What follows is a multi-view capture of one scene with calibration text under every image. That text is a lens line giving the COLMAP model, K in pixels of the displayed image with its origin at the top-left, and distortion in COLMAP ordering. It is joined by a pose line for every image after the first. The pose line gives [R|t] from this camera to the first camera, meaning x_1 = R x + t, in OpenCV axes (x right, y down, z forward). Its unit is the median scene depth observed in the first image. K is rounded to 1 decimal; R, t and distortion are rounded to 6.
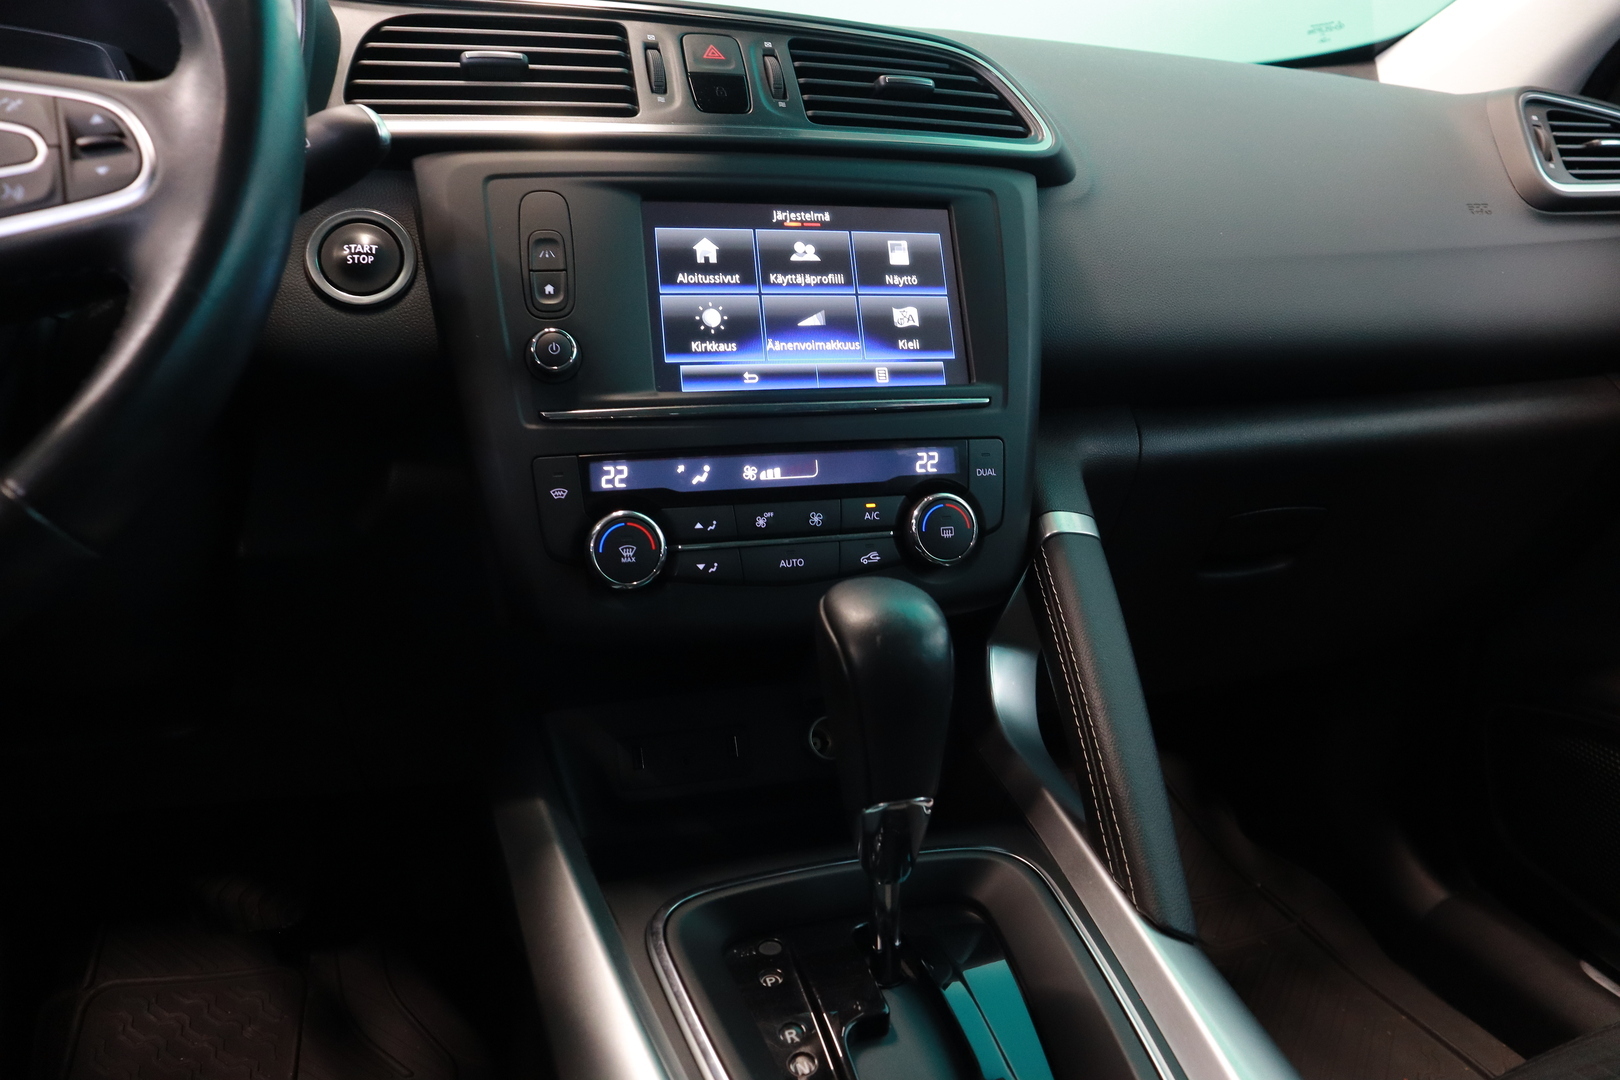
lens RADIAL K [[1111.4, 0, 810.0], [0, 1111.4, 540.0], [0, 0, 1]] dist [-0.137518, 0.101916]
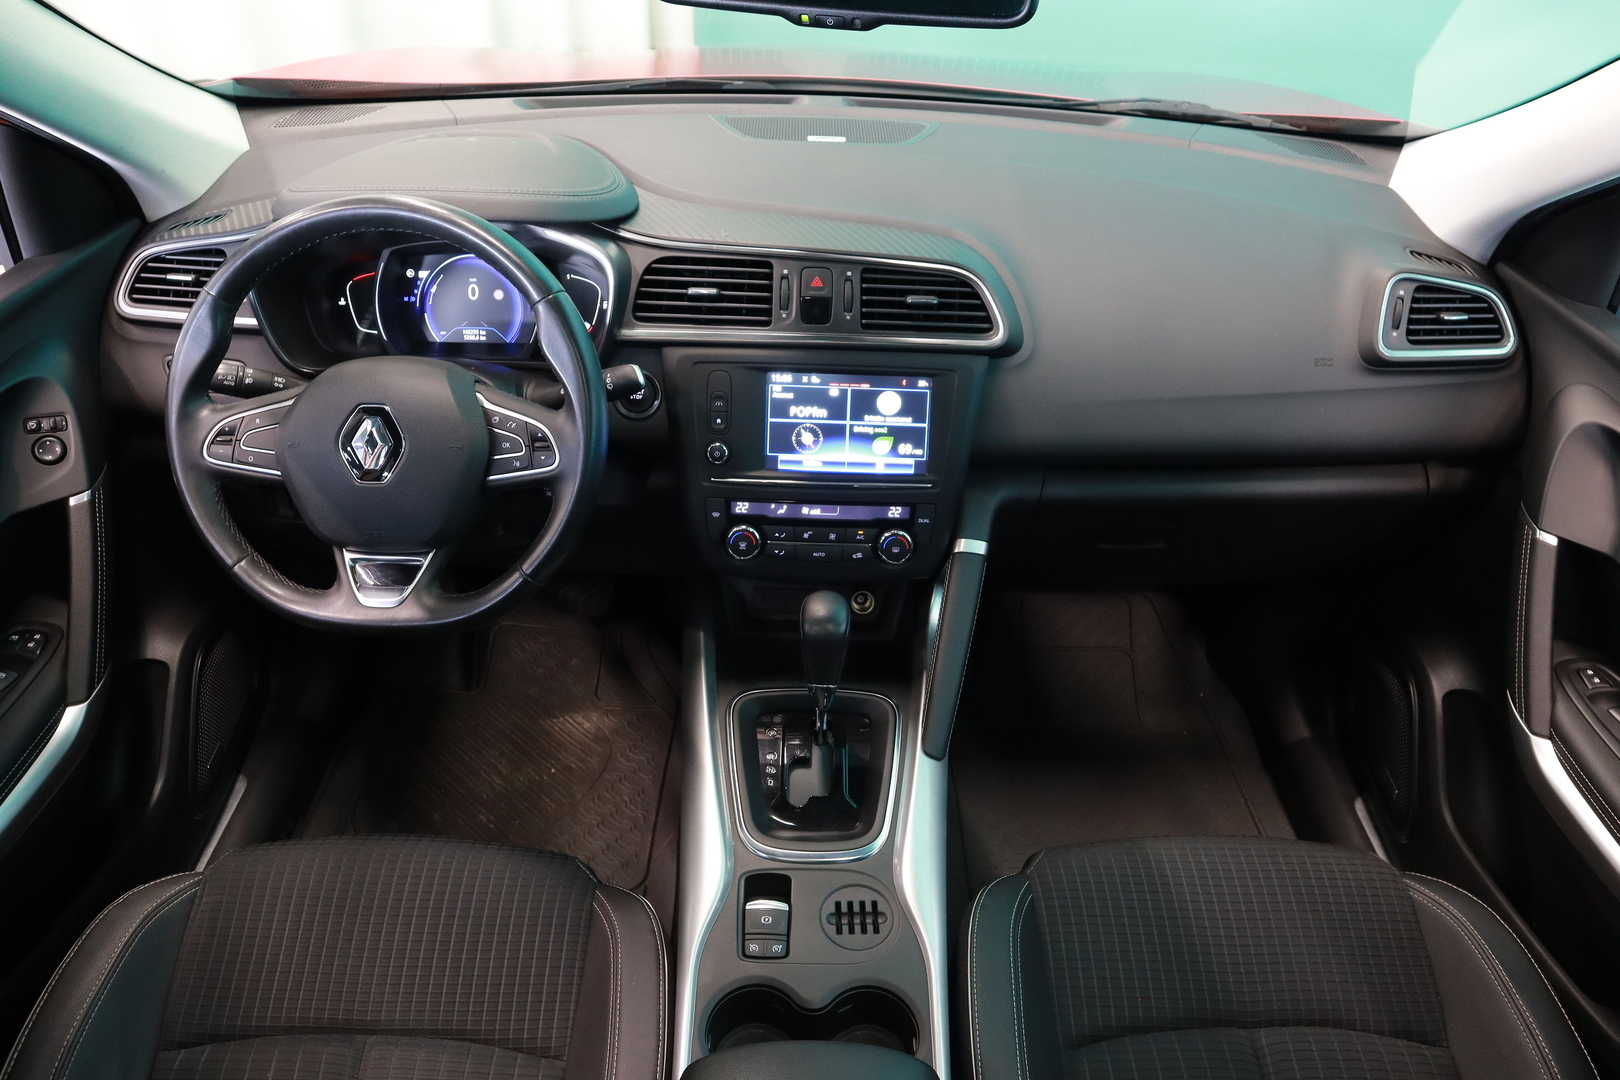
lens RADIAL K [[1111.4, 0, 810.0], [0, 1111.4, 540.0], [0, 0, 1]] dist [-0.137518, 0.101916]
pose [[0.955050, 0.183638, -0.232717, 0.455839], [-0.095323, 0.933569, 0.345489, -0.735948], [0.280702, -0.307776, 0.909110, -0.945061]]
